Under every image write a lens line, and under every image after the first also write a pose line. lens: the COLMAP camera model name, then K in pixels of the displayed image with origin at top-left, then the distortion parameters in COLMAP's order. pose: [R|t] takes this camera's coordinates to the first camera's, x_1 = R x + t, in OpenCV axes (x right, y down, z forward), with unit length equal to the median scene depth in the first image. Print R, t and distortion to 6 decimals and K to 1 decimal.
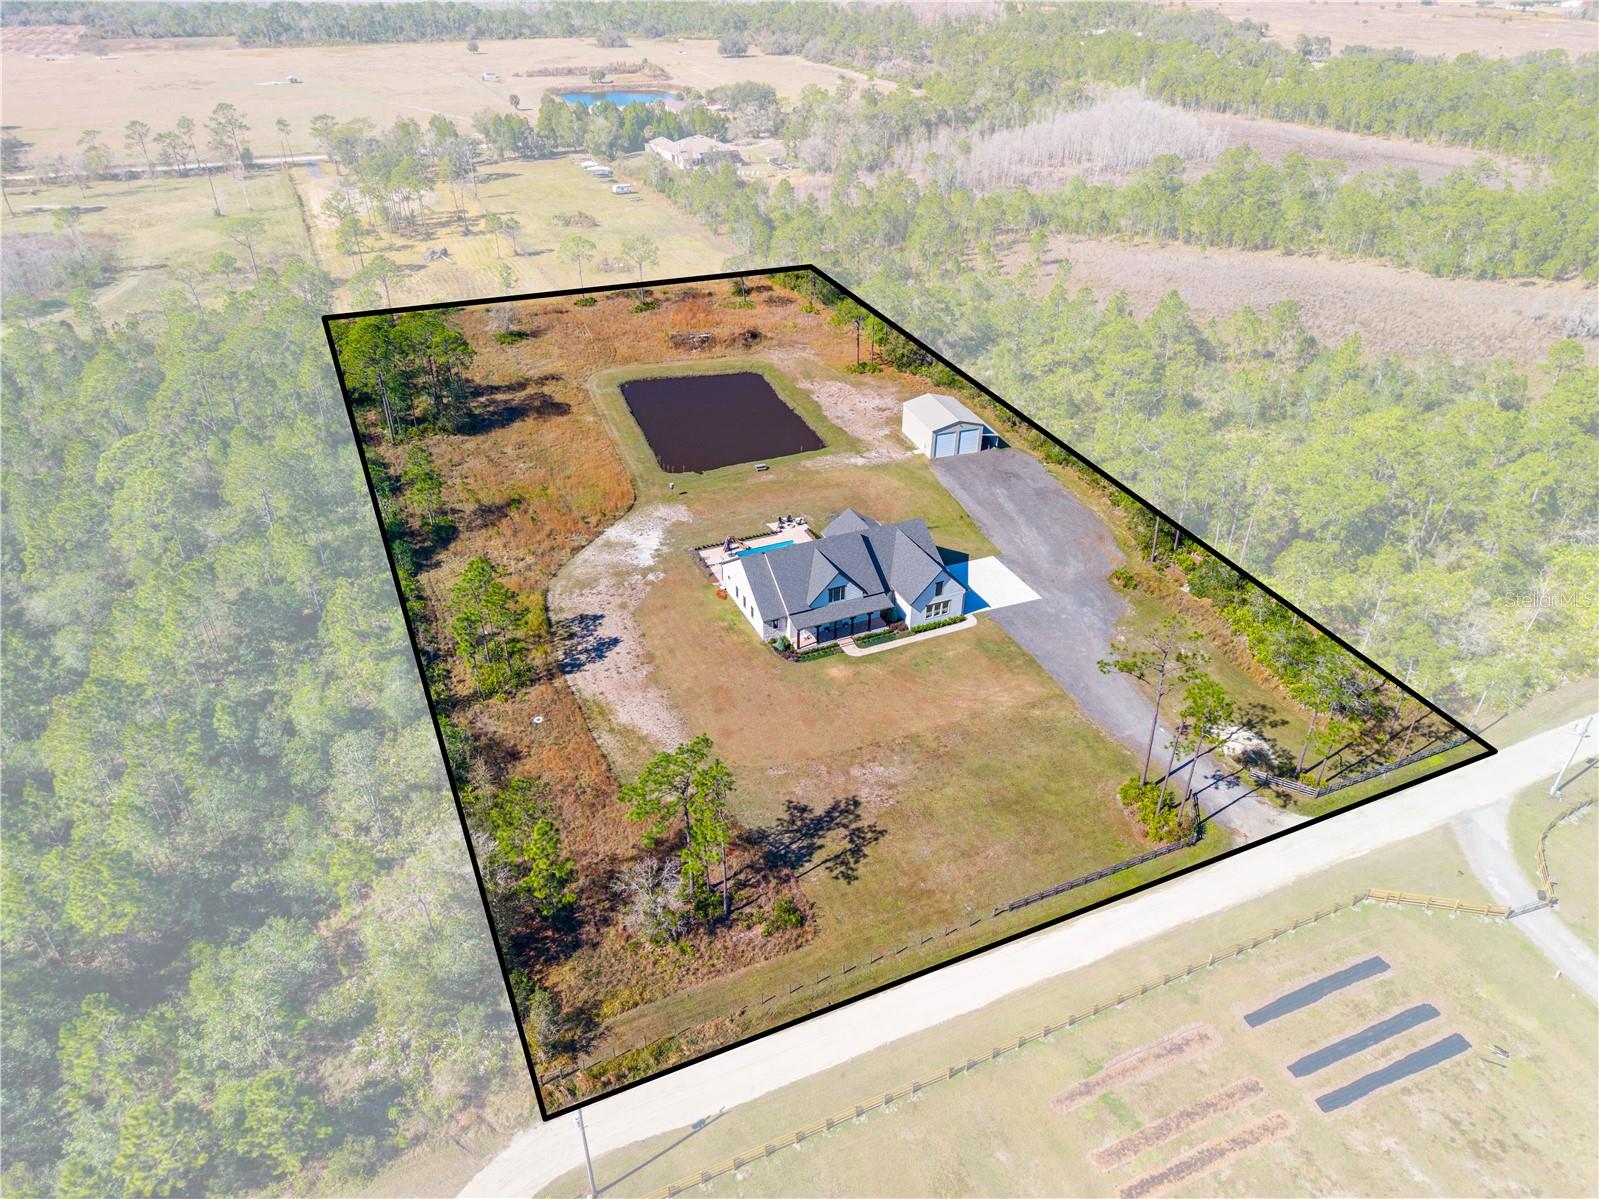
lens RADIAL K [[1065.9, 0, 799.5], [0, 1065.9, 599.5], [0, 0, 1]] dist [0.003907, -0.001819]
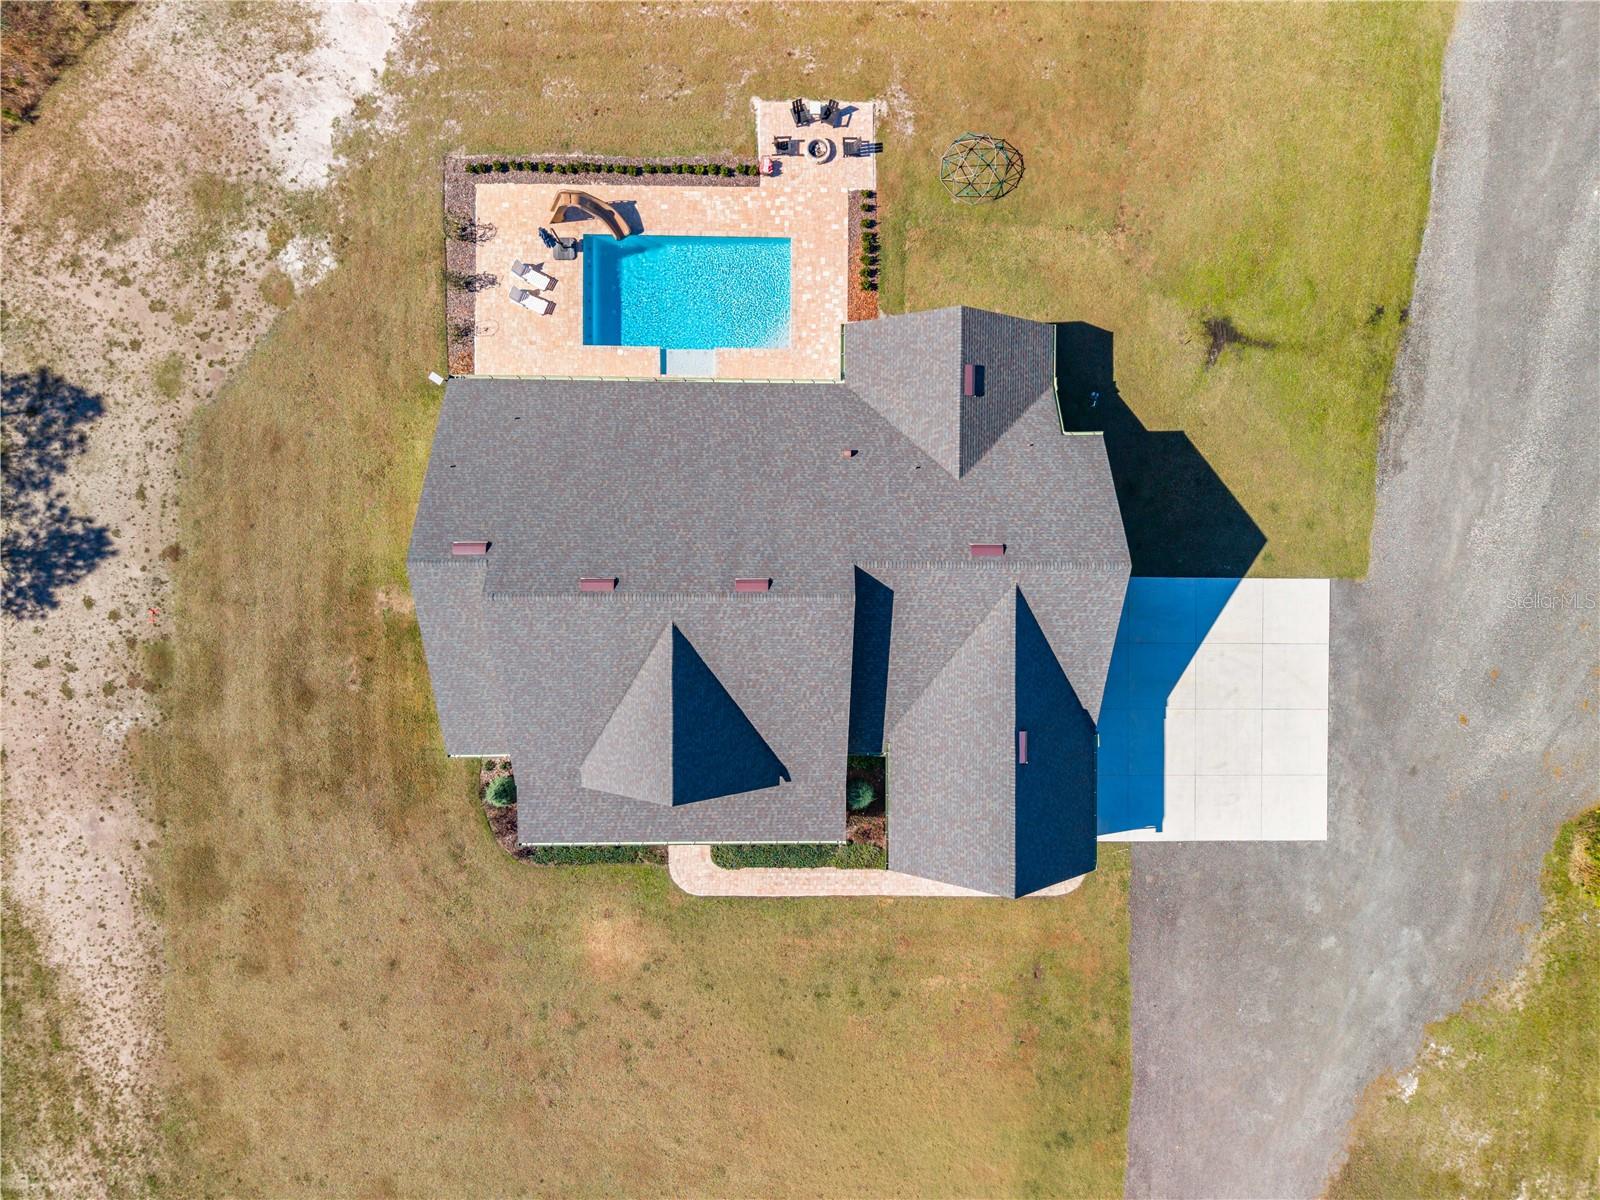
lens RADIAL K [[1058.6, 0, 800.0], [0, 1058.6, 600.0], [0, 0, 1]] dist [0.037723, -0.040546]
pose [[0.910099, 0.413860, 0.020955, 0.037061], [-0.239451, 0.483946, 0.841700, -0.295364], [0.338206, -0.771048, 0.539538, 0.849139]]
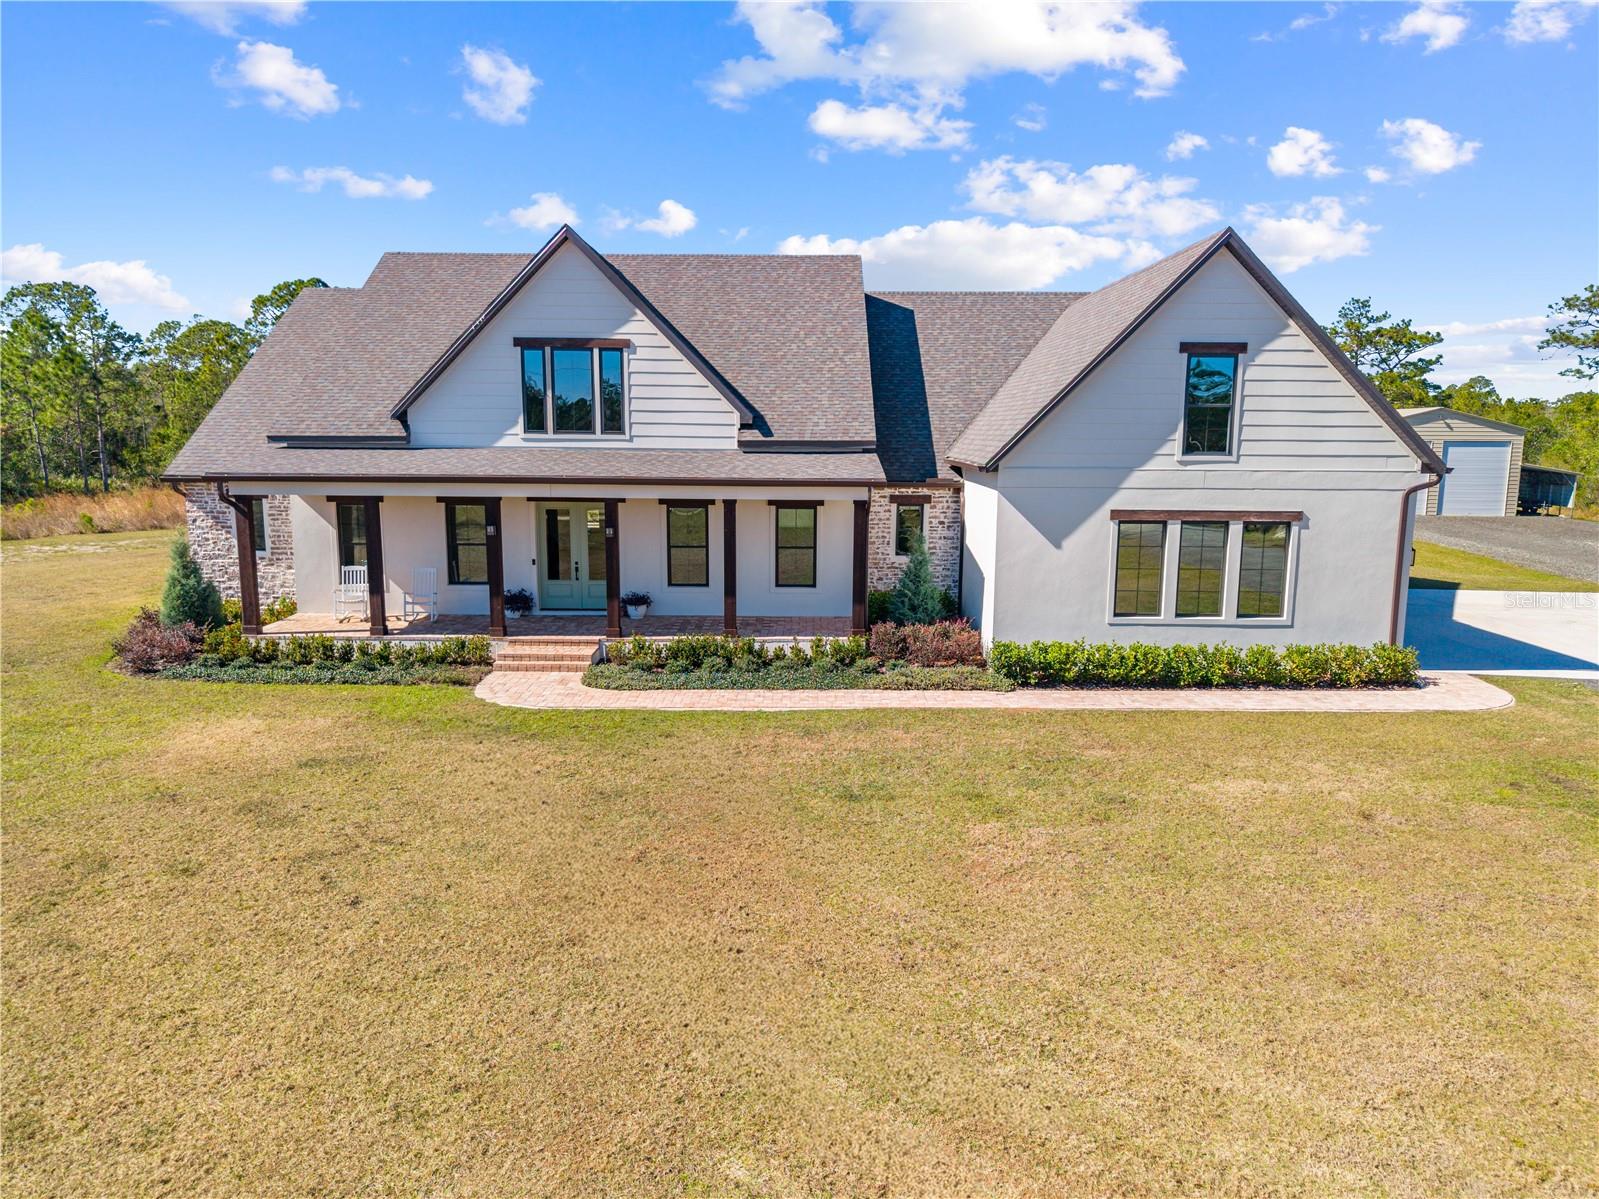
lens RADIAL K [[1079.7, 0, 788.2], [0, 1079.7, 592.7], [0, 0, 1]] dist [-0.000565, -0.001602]
pose [[0.905549, 0.067861, -0.418779, 0.139180], [-0.225781, 0.912807, -0.340302, 0.076186], [0.359171, 0.402713, 0.841914, 0.842333]]
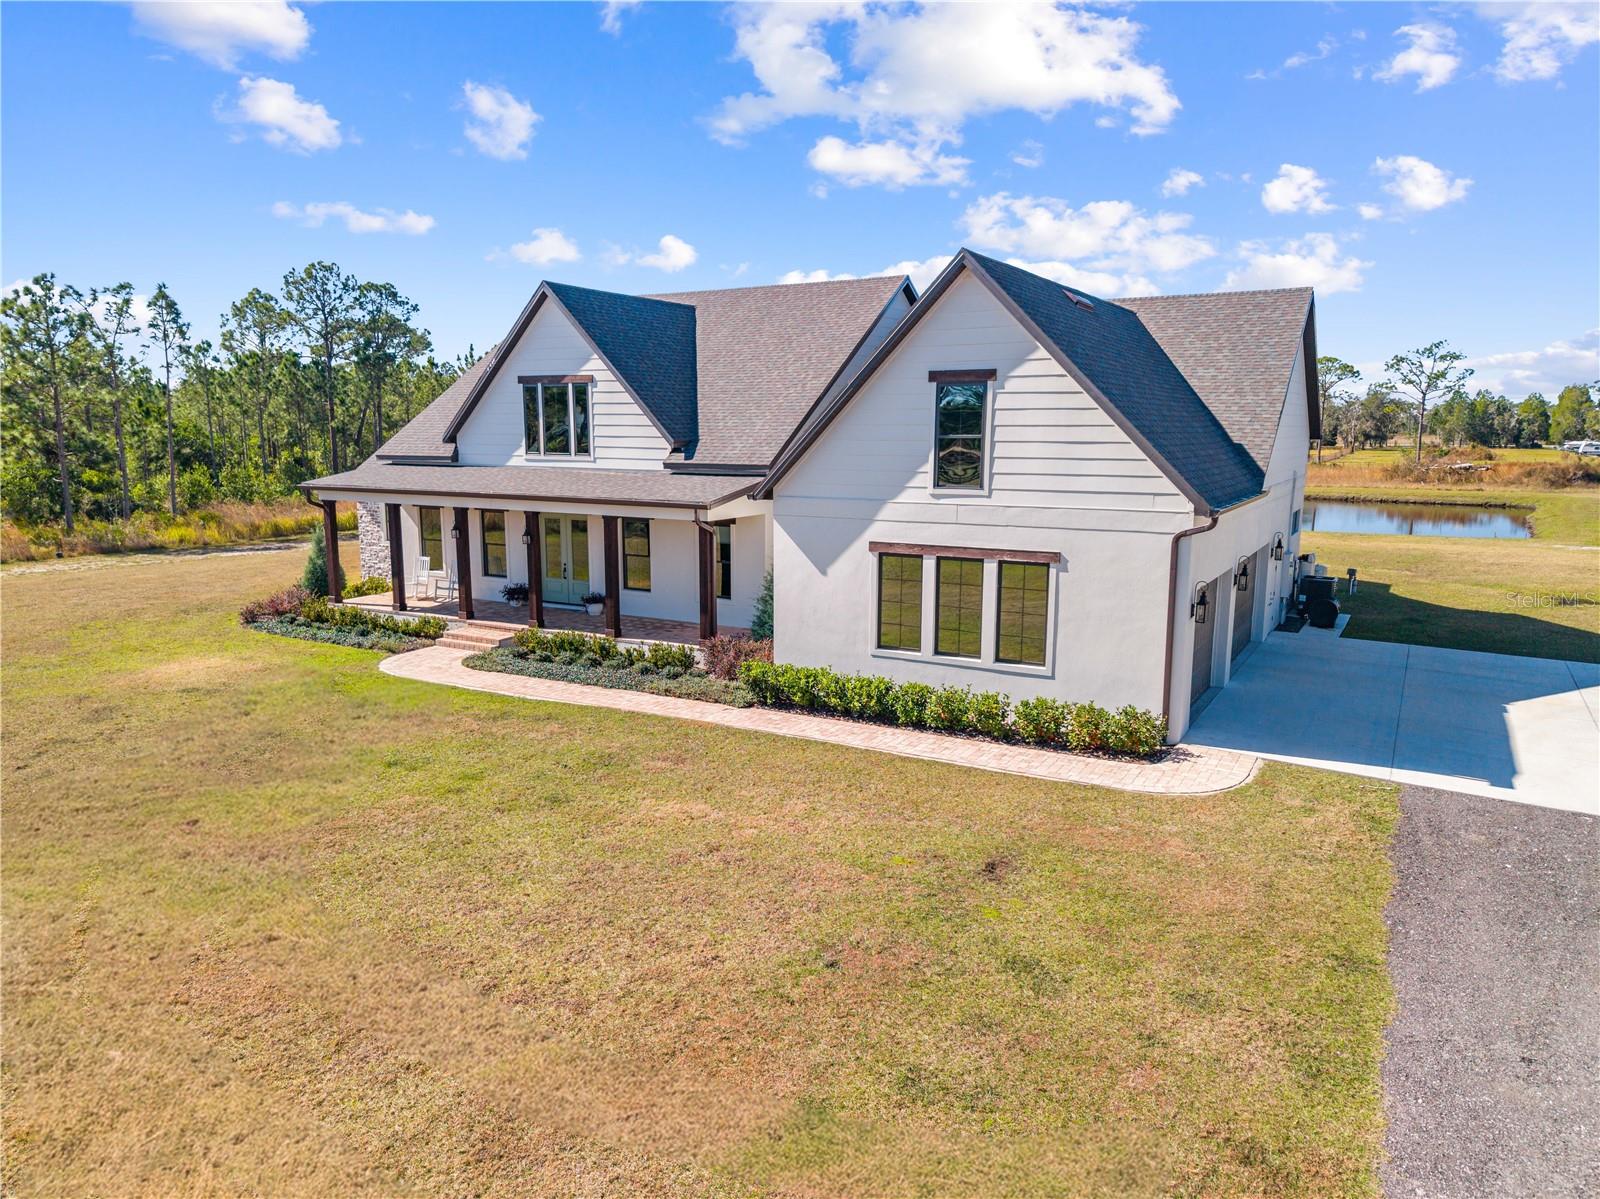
lens RADIAL K [[1090.1, 0, 785.3], [0, 1090.1, 612.5], [0, 0, 1]] dist [0.040636, -0.047598]
pose [[0.579678, 0.137172, -0.803217, 0.231106], [-0.427922, 0.890107, -0.156818, 0.042333], [0.693438, 0.434618, 0.574674, 0.889047]]
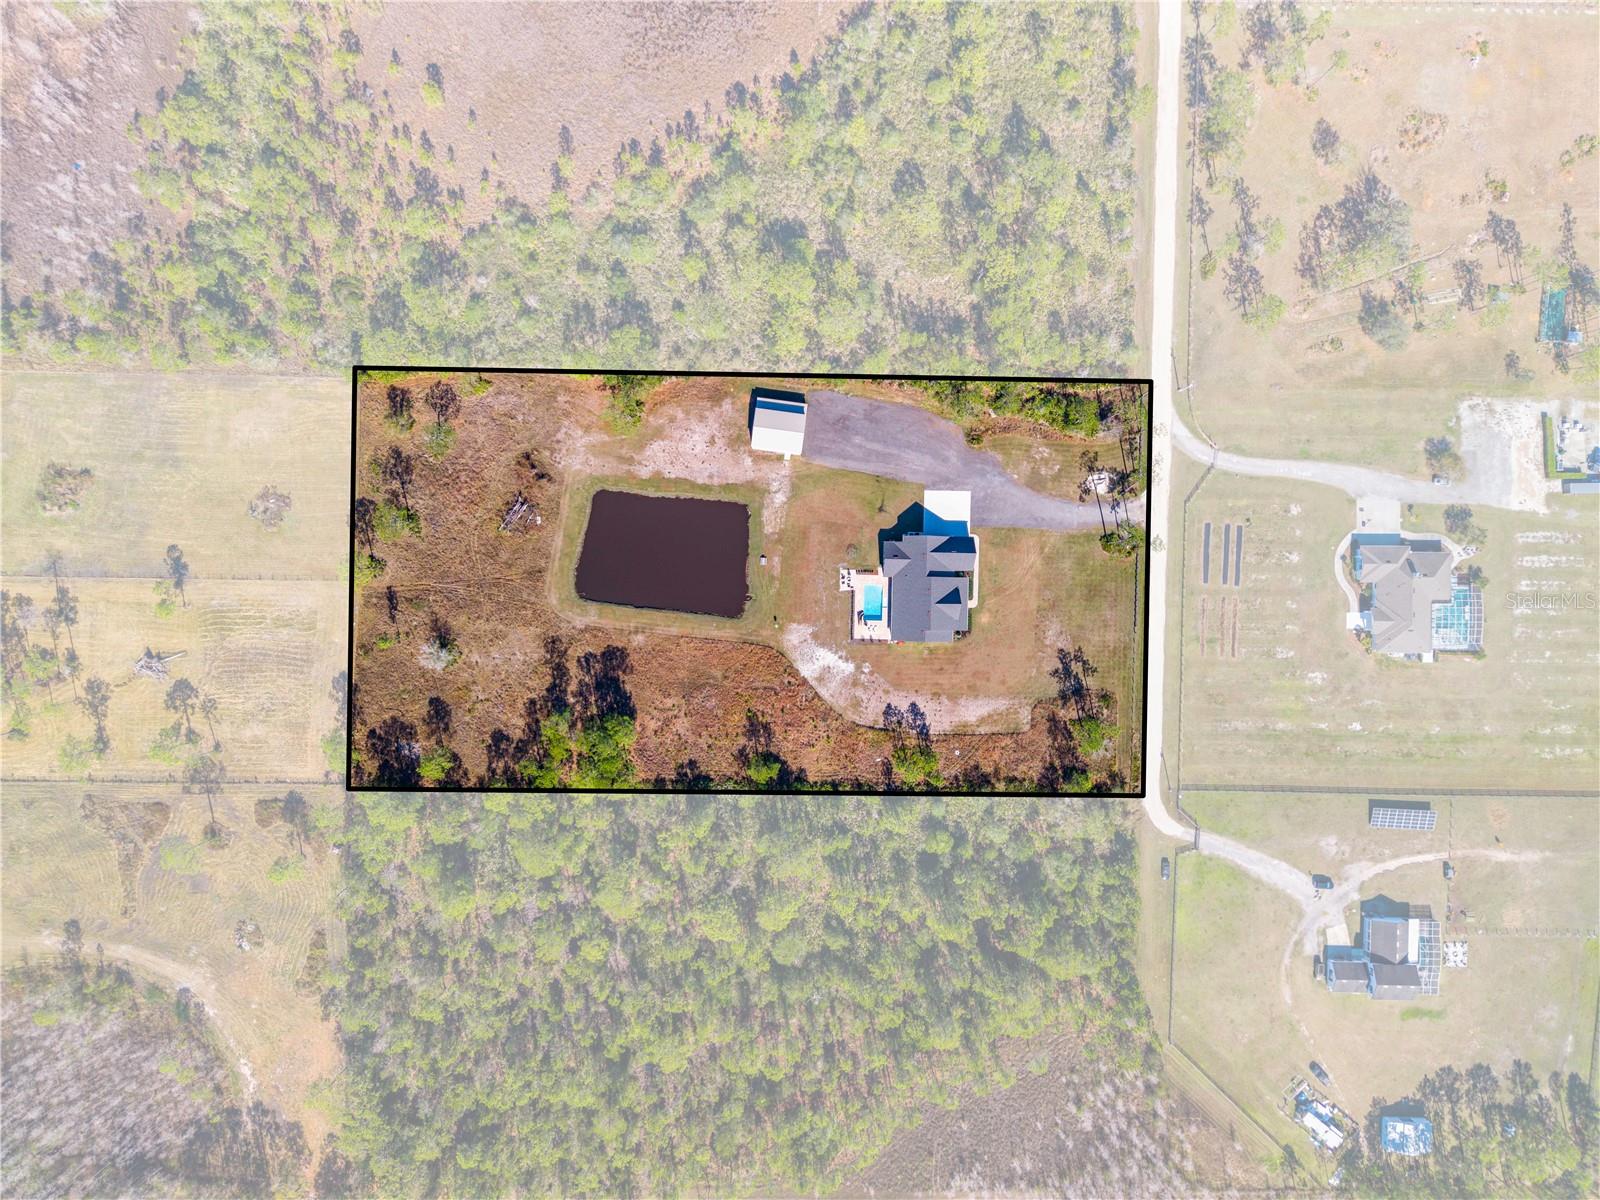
lens RADIAL K [[1091.6, 0, 773.4], [0, 1091.6, 604.0], [0, 0, 1]] dist [0.042593, -0.001636]
pose [[0.430361, -0.902609, -0.009258, -0.092651], [0.473304, 0.216913, 0.853775, -1.870446], [-0.768618, -0.371813, 0.520559, 0.180612]]
